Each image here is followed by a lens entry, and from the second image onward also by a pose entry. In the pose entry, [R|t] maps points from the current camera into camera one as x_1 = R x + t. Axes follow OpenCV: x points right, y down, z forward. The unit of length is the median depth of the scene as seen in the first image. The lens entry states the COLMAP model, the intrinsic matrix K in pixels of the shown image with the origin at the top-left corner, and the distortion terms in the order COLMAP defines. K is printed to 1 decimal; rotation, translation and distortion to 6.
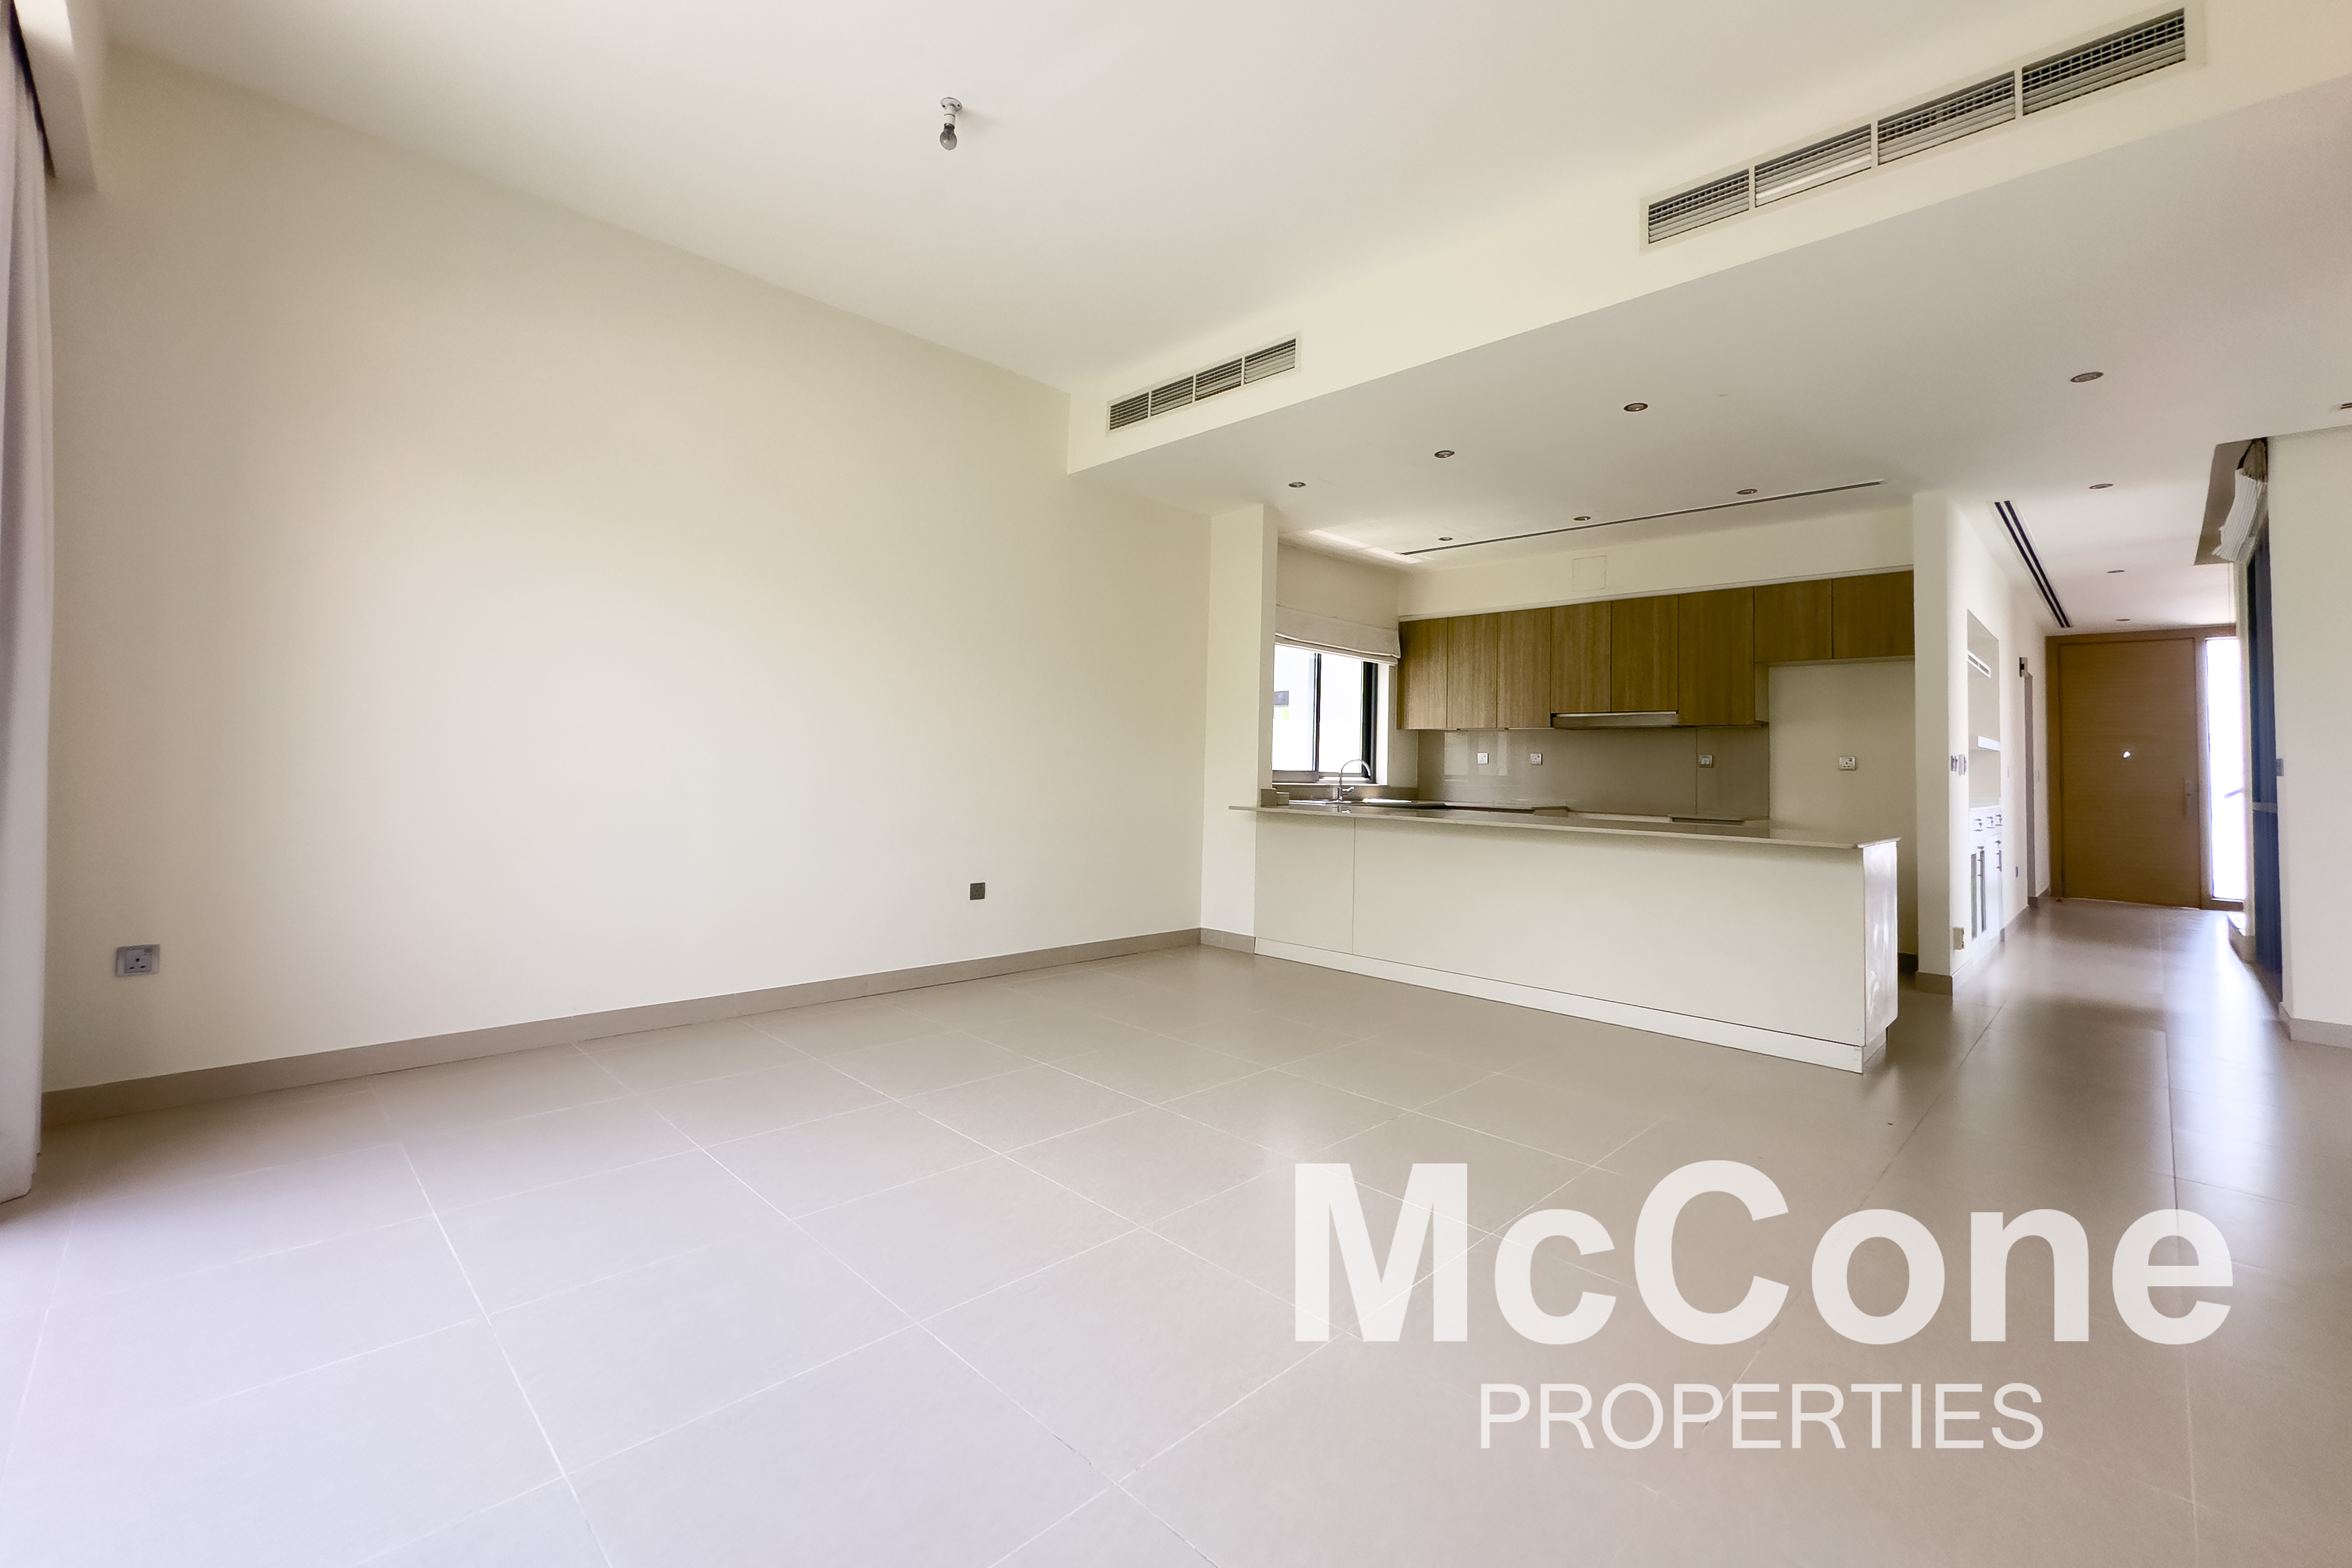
lens RADIAL K [[968.7, 0, 1193.5], [0, 968.7, 725.2], [0, 0, 1]] dist [-0.001655, -0.000129]
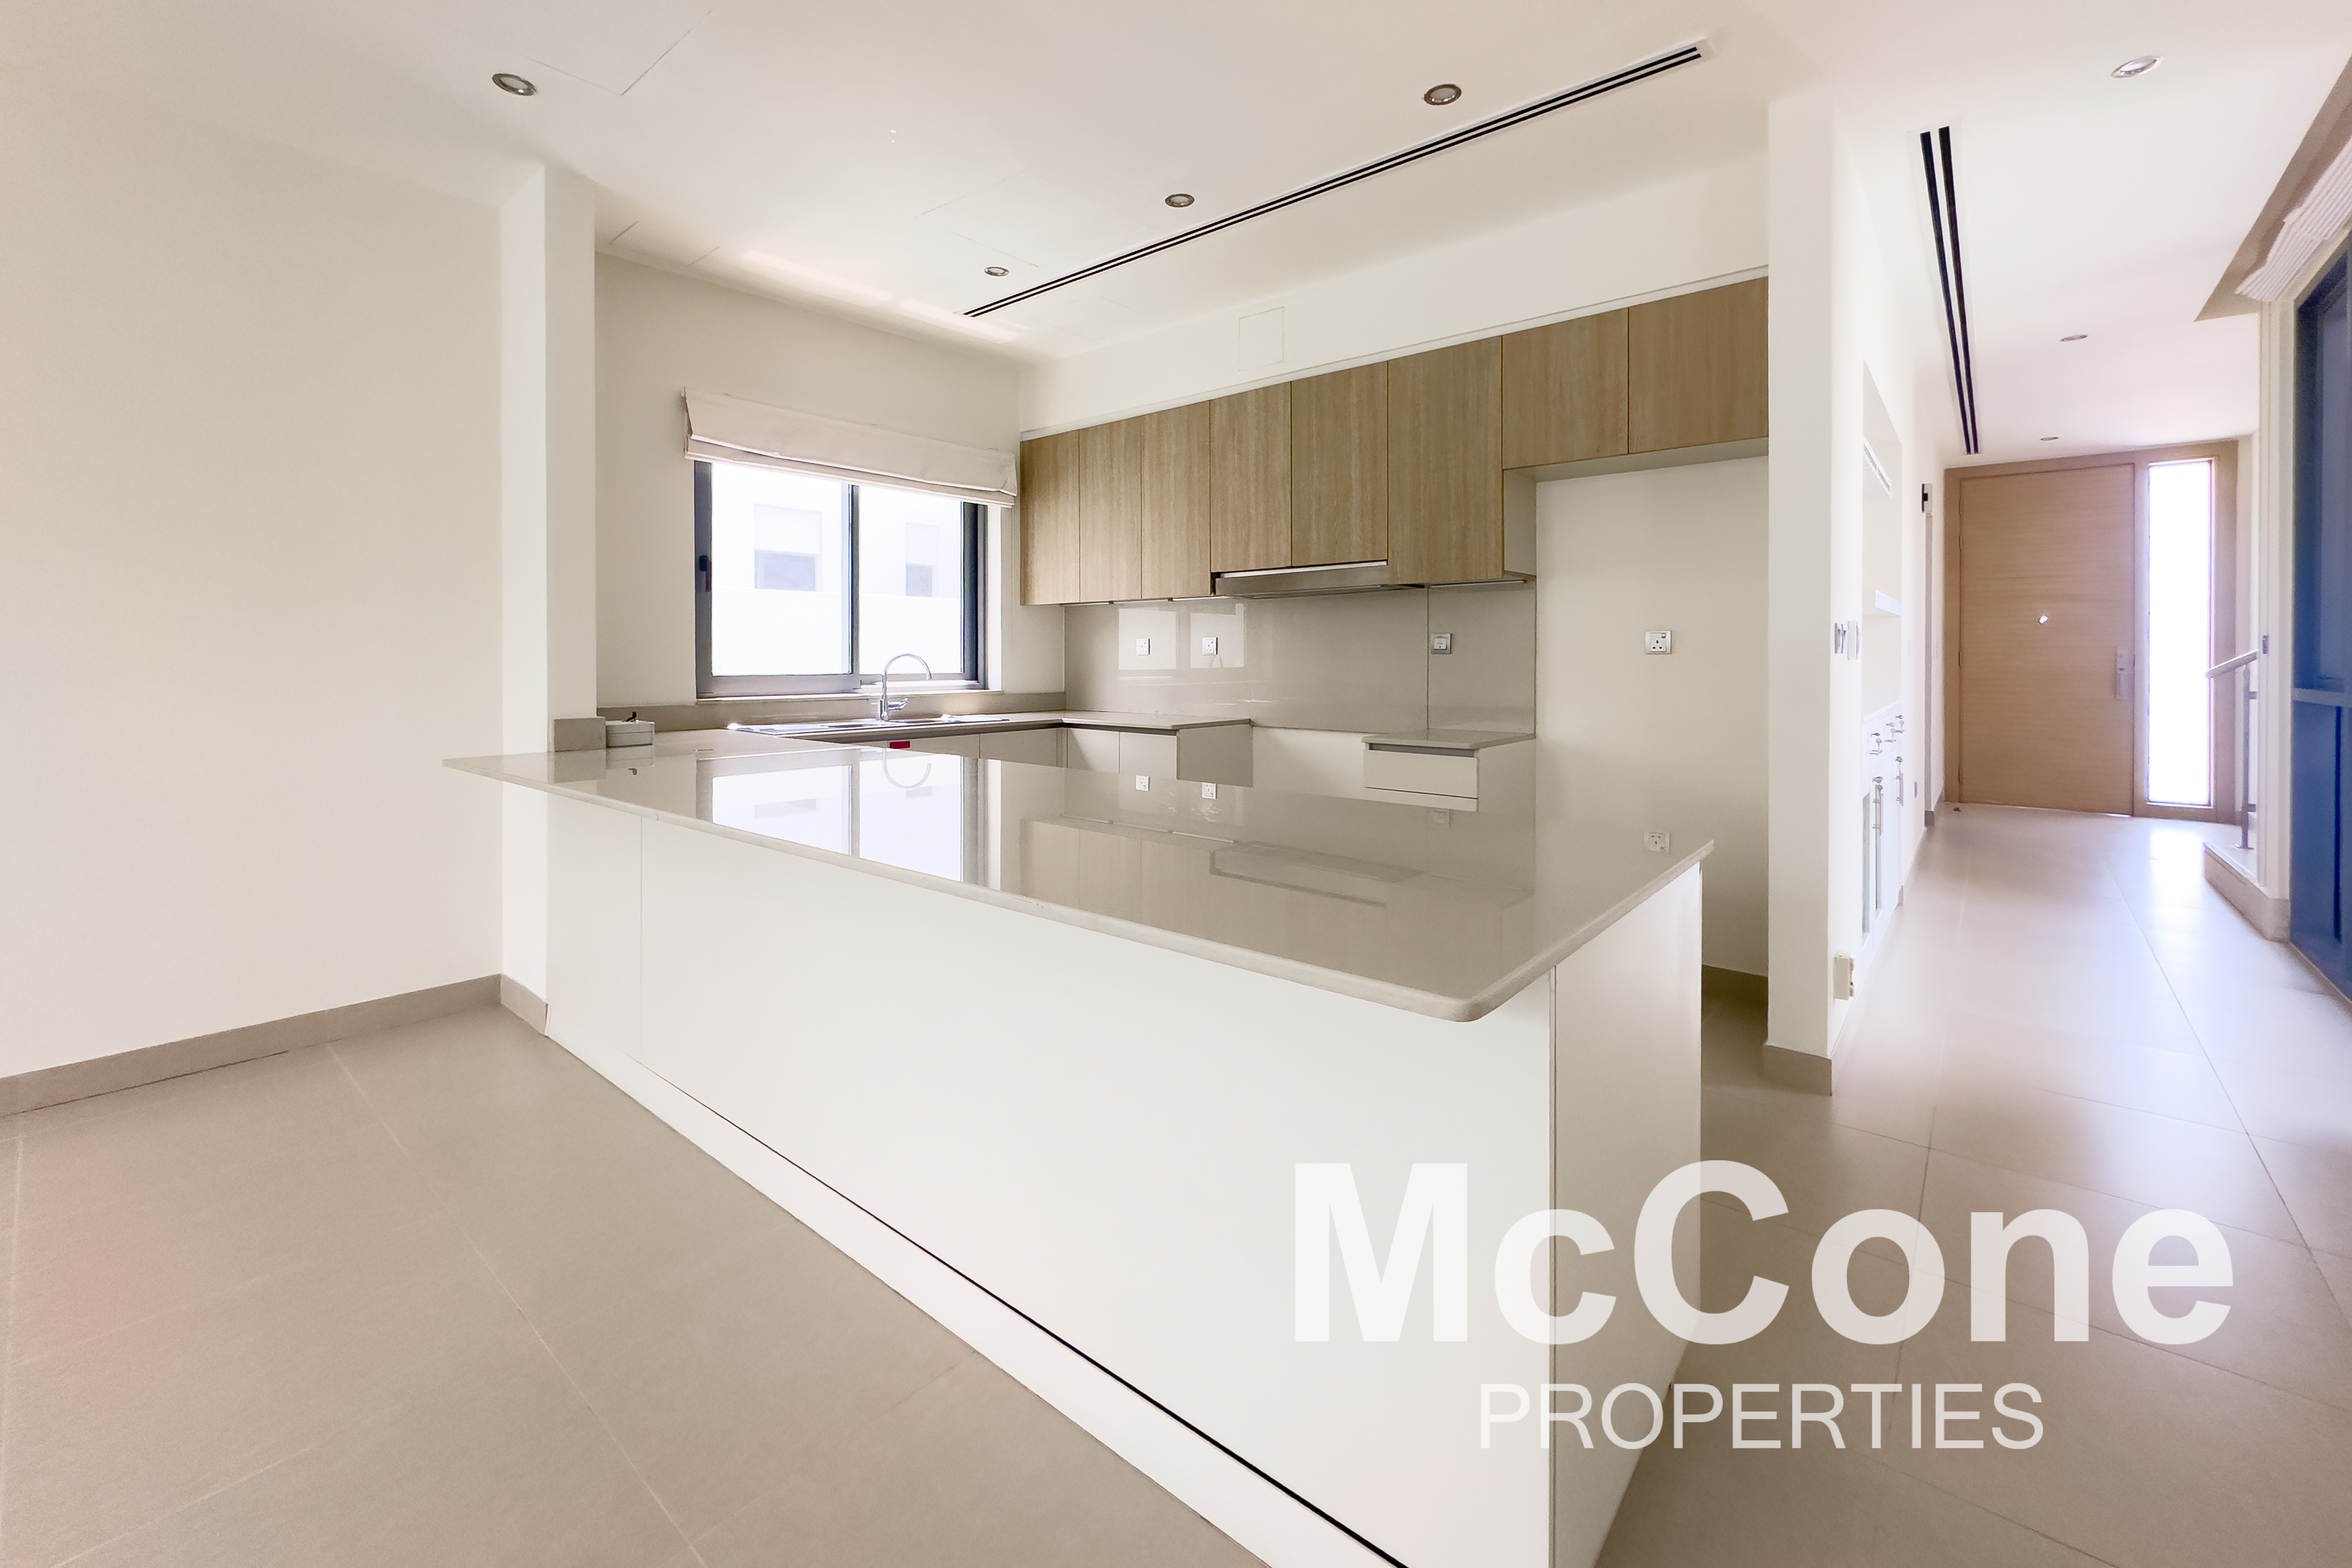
lens RADIAL K [[944.9, 0, 1163.7], [0, 944.9, 662.5], [0, 0, 1]] dist [-0.000660, 0.000111]
pose [[0.998071, -0.026075, 0.056342, 0.304962], [0.023173, 0.998401, 0.051564, 0.013691], [-0.057596, -0.050159, 0.997079, 0.397263]]
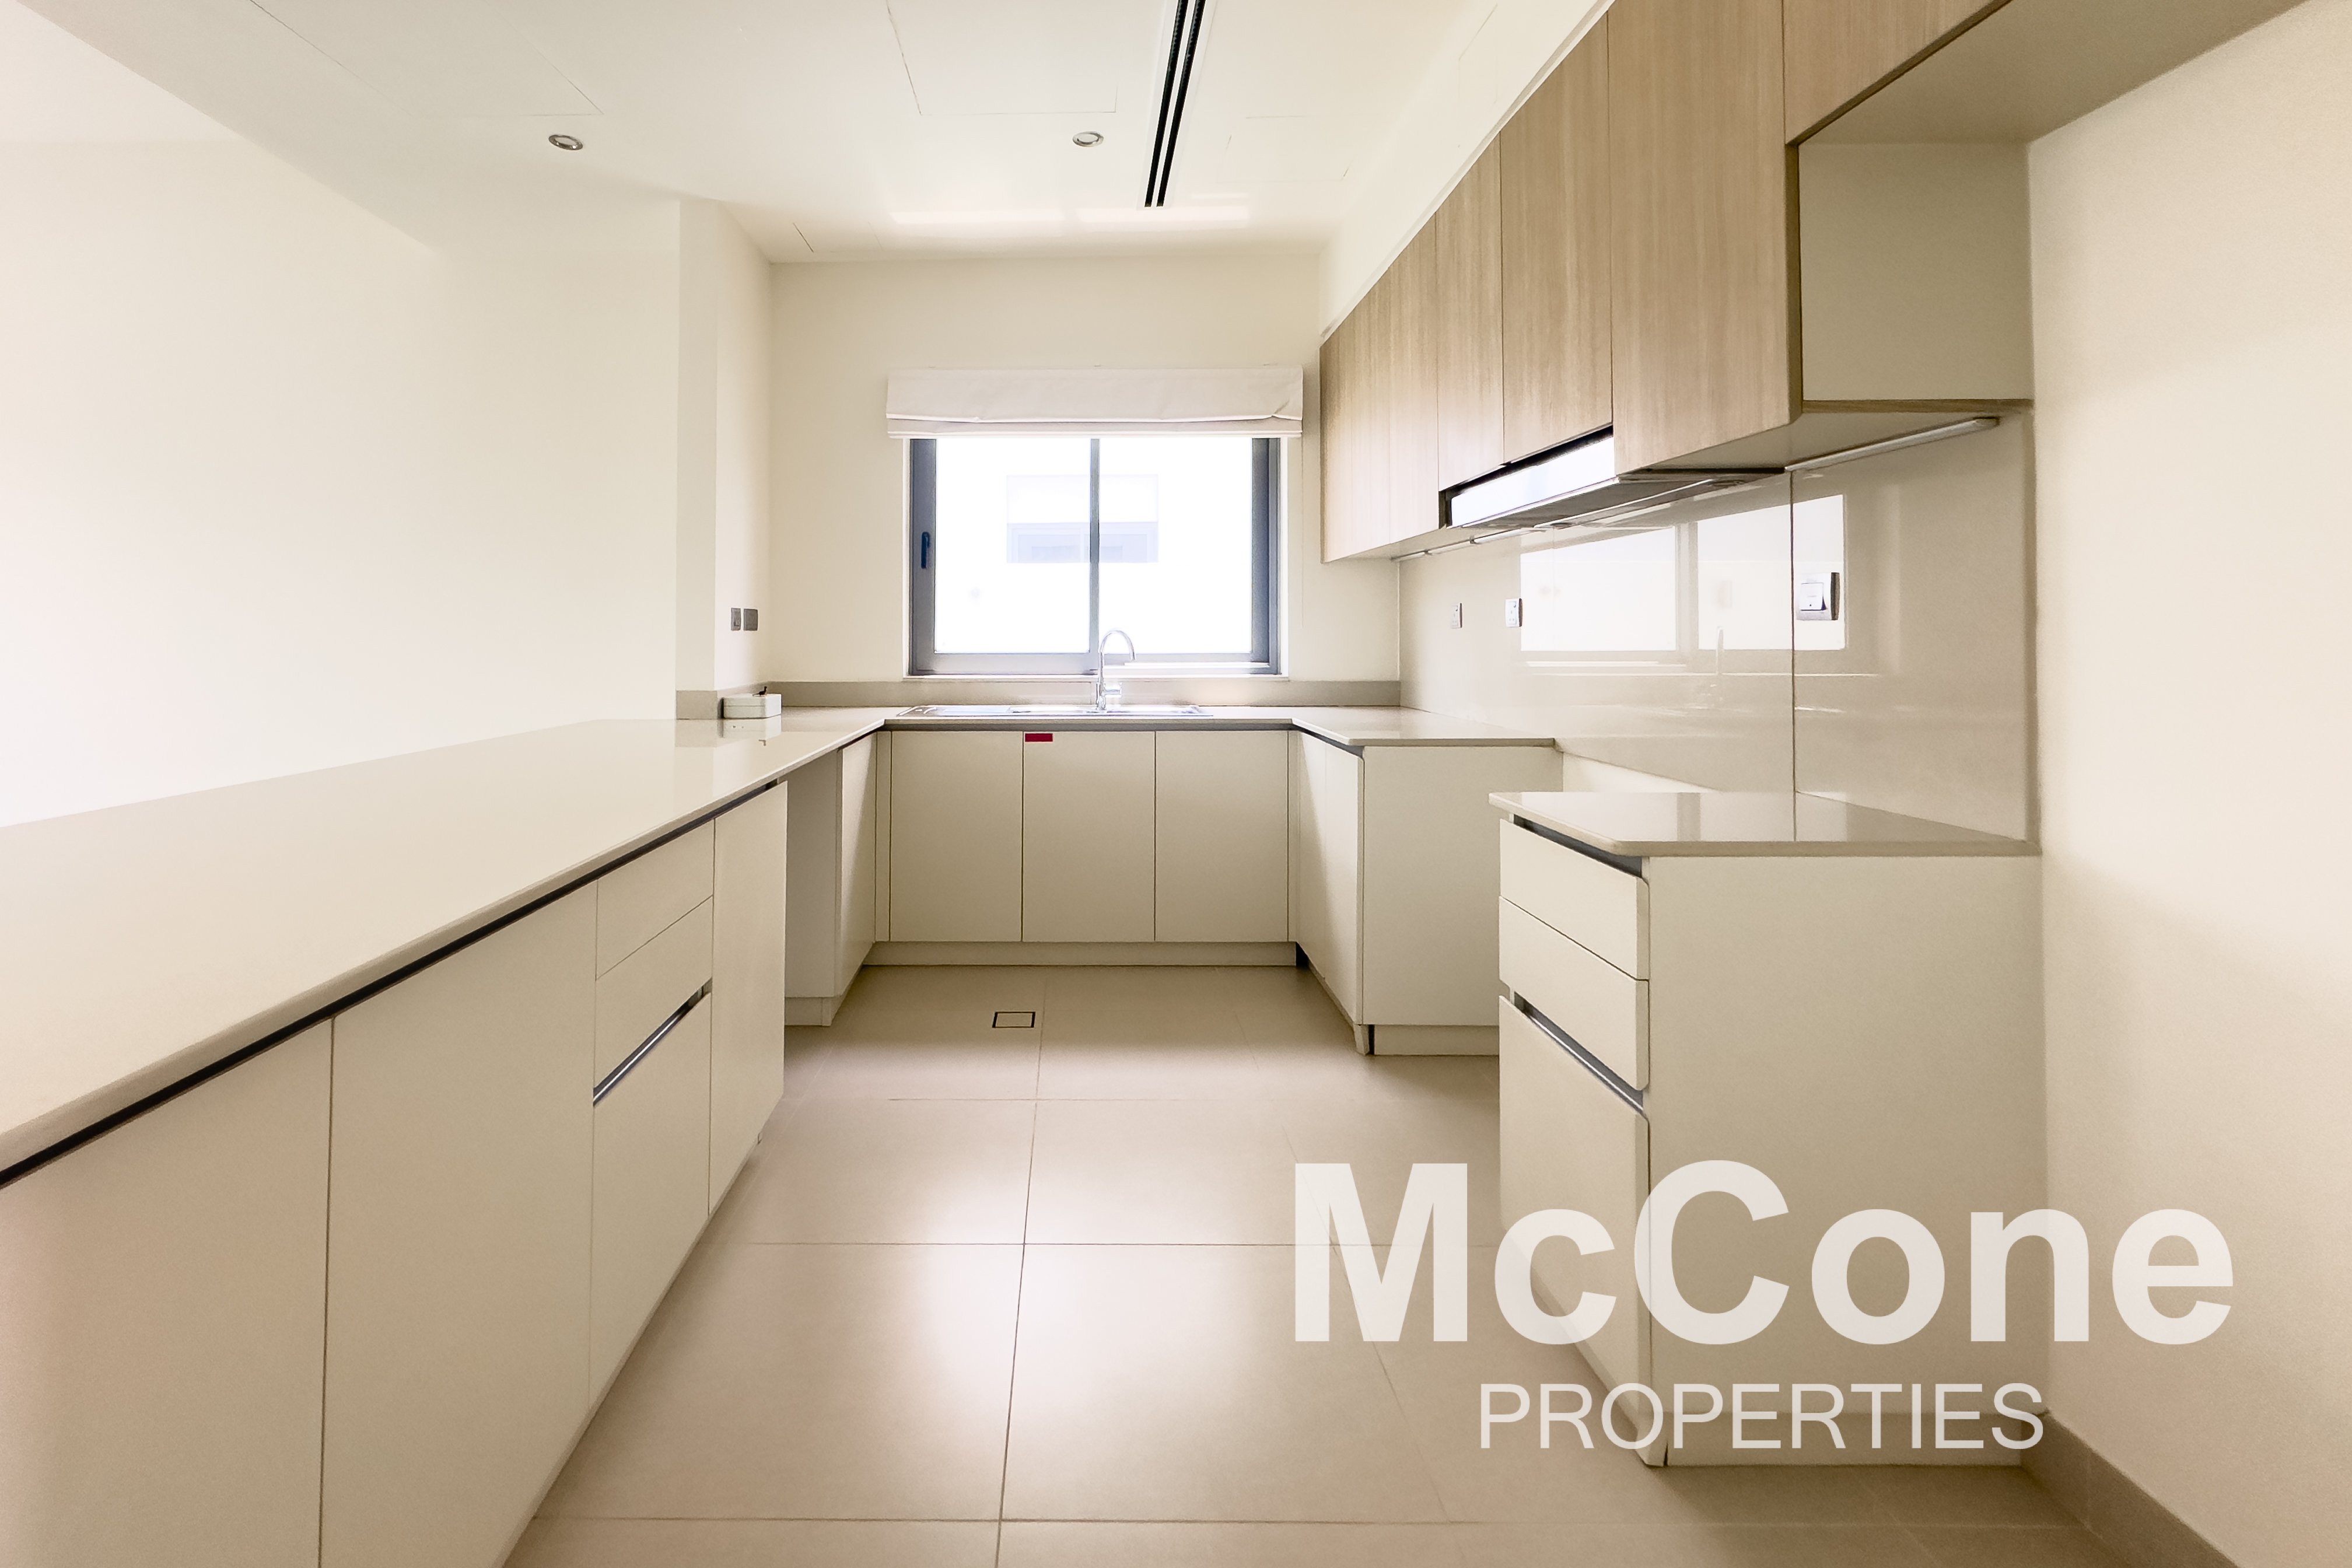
lens RADIAL K [[971.9, 0, 1100.2], [0, 971.9, 631.2], [0, 0, 1]] dist [-0.000587, 0.000000]
pose [[0.698556, -0.031227, -0.714874, 0.549837], [0.052377, 0.998599, 0.007562, 0.032310], [0.713636, -0.042725, 0.699213, 0.643393]]
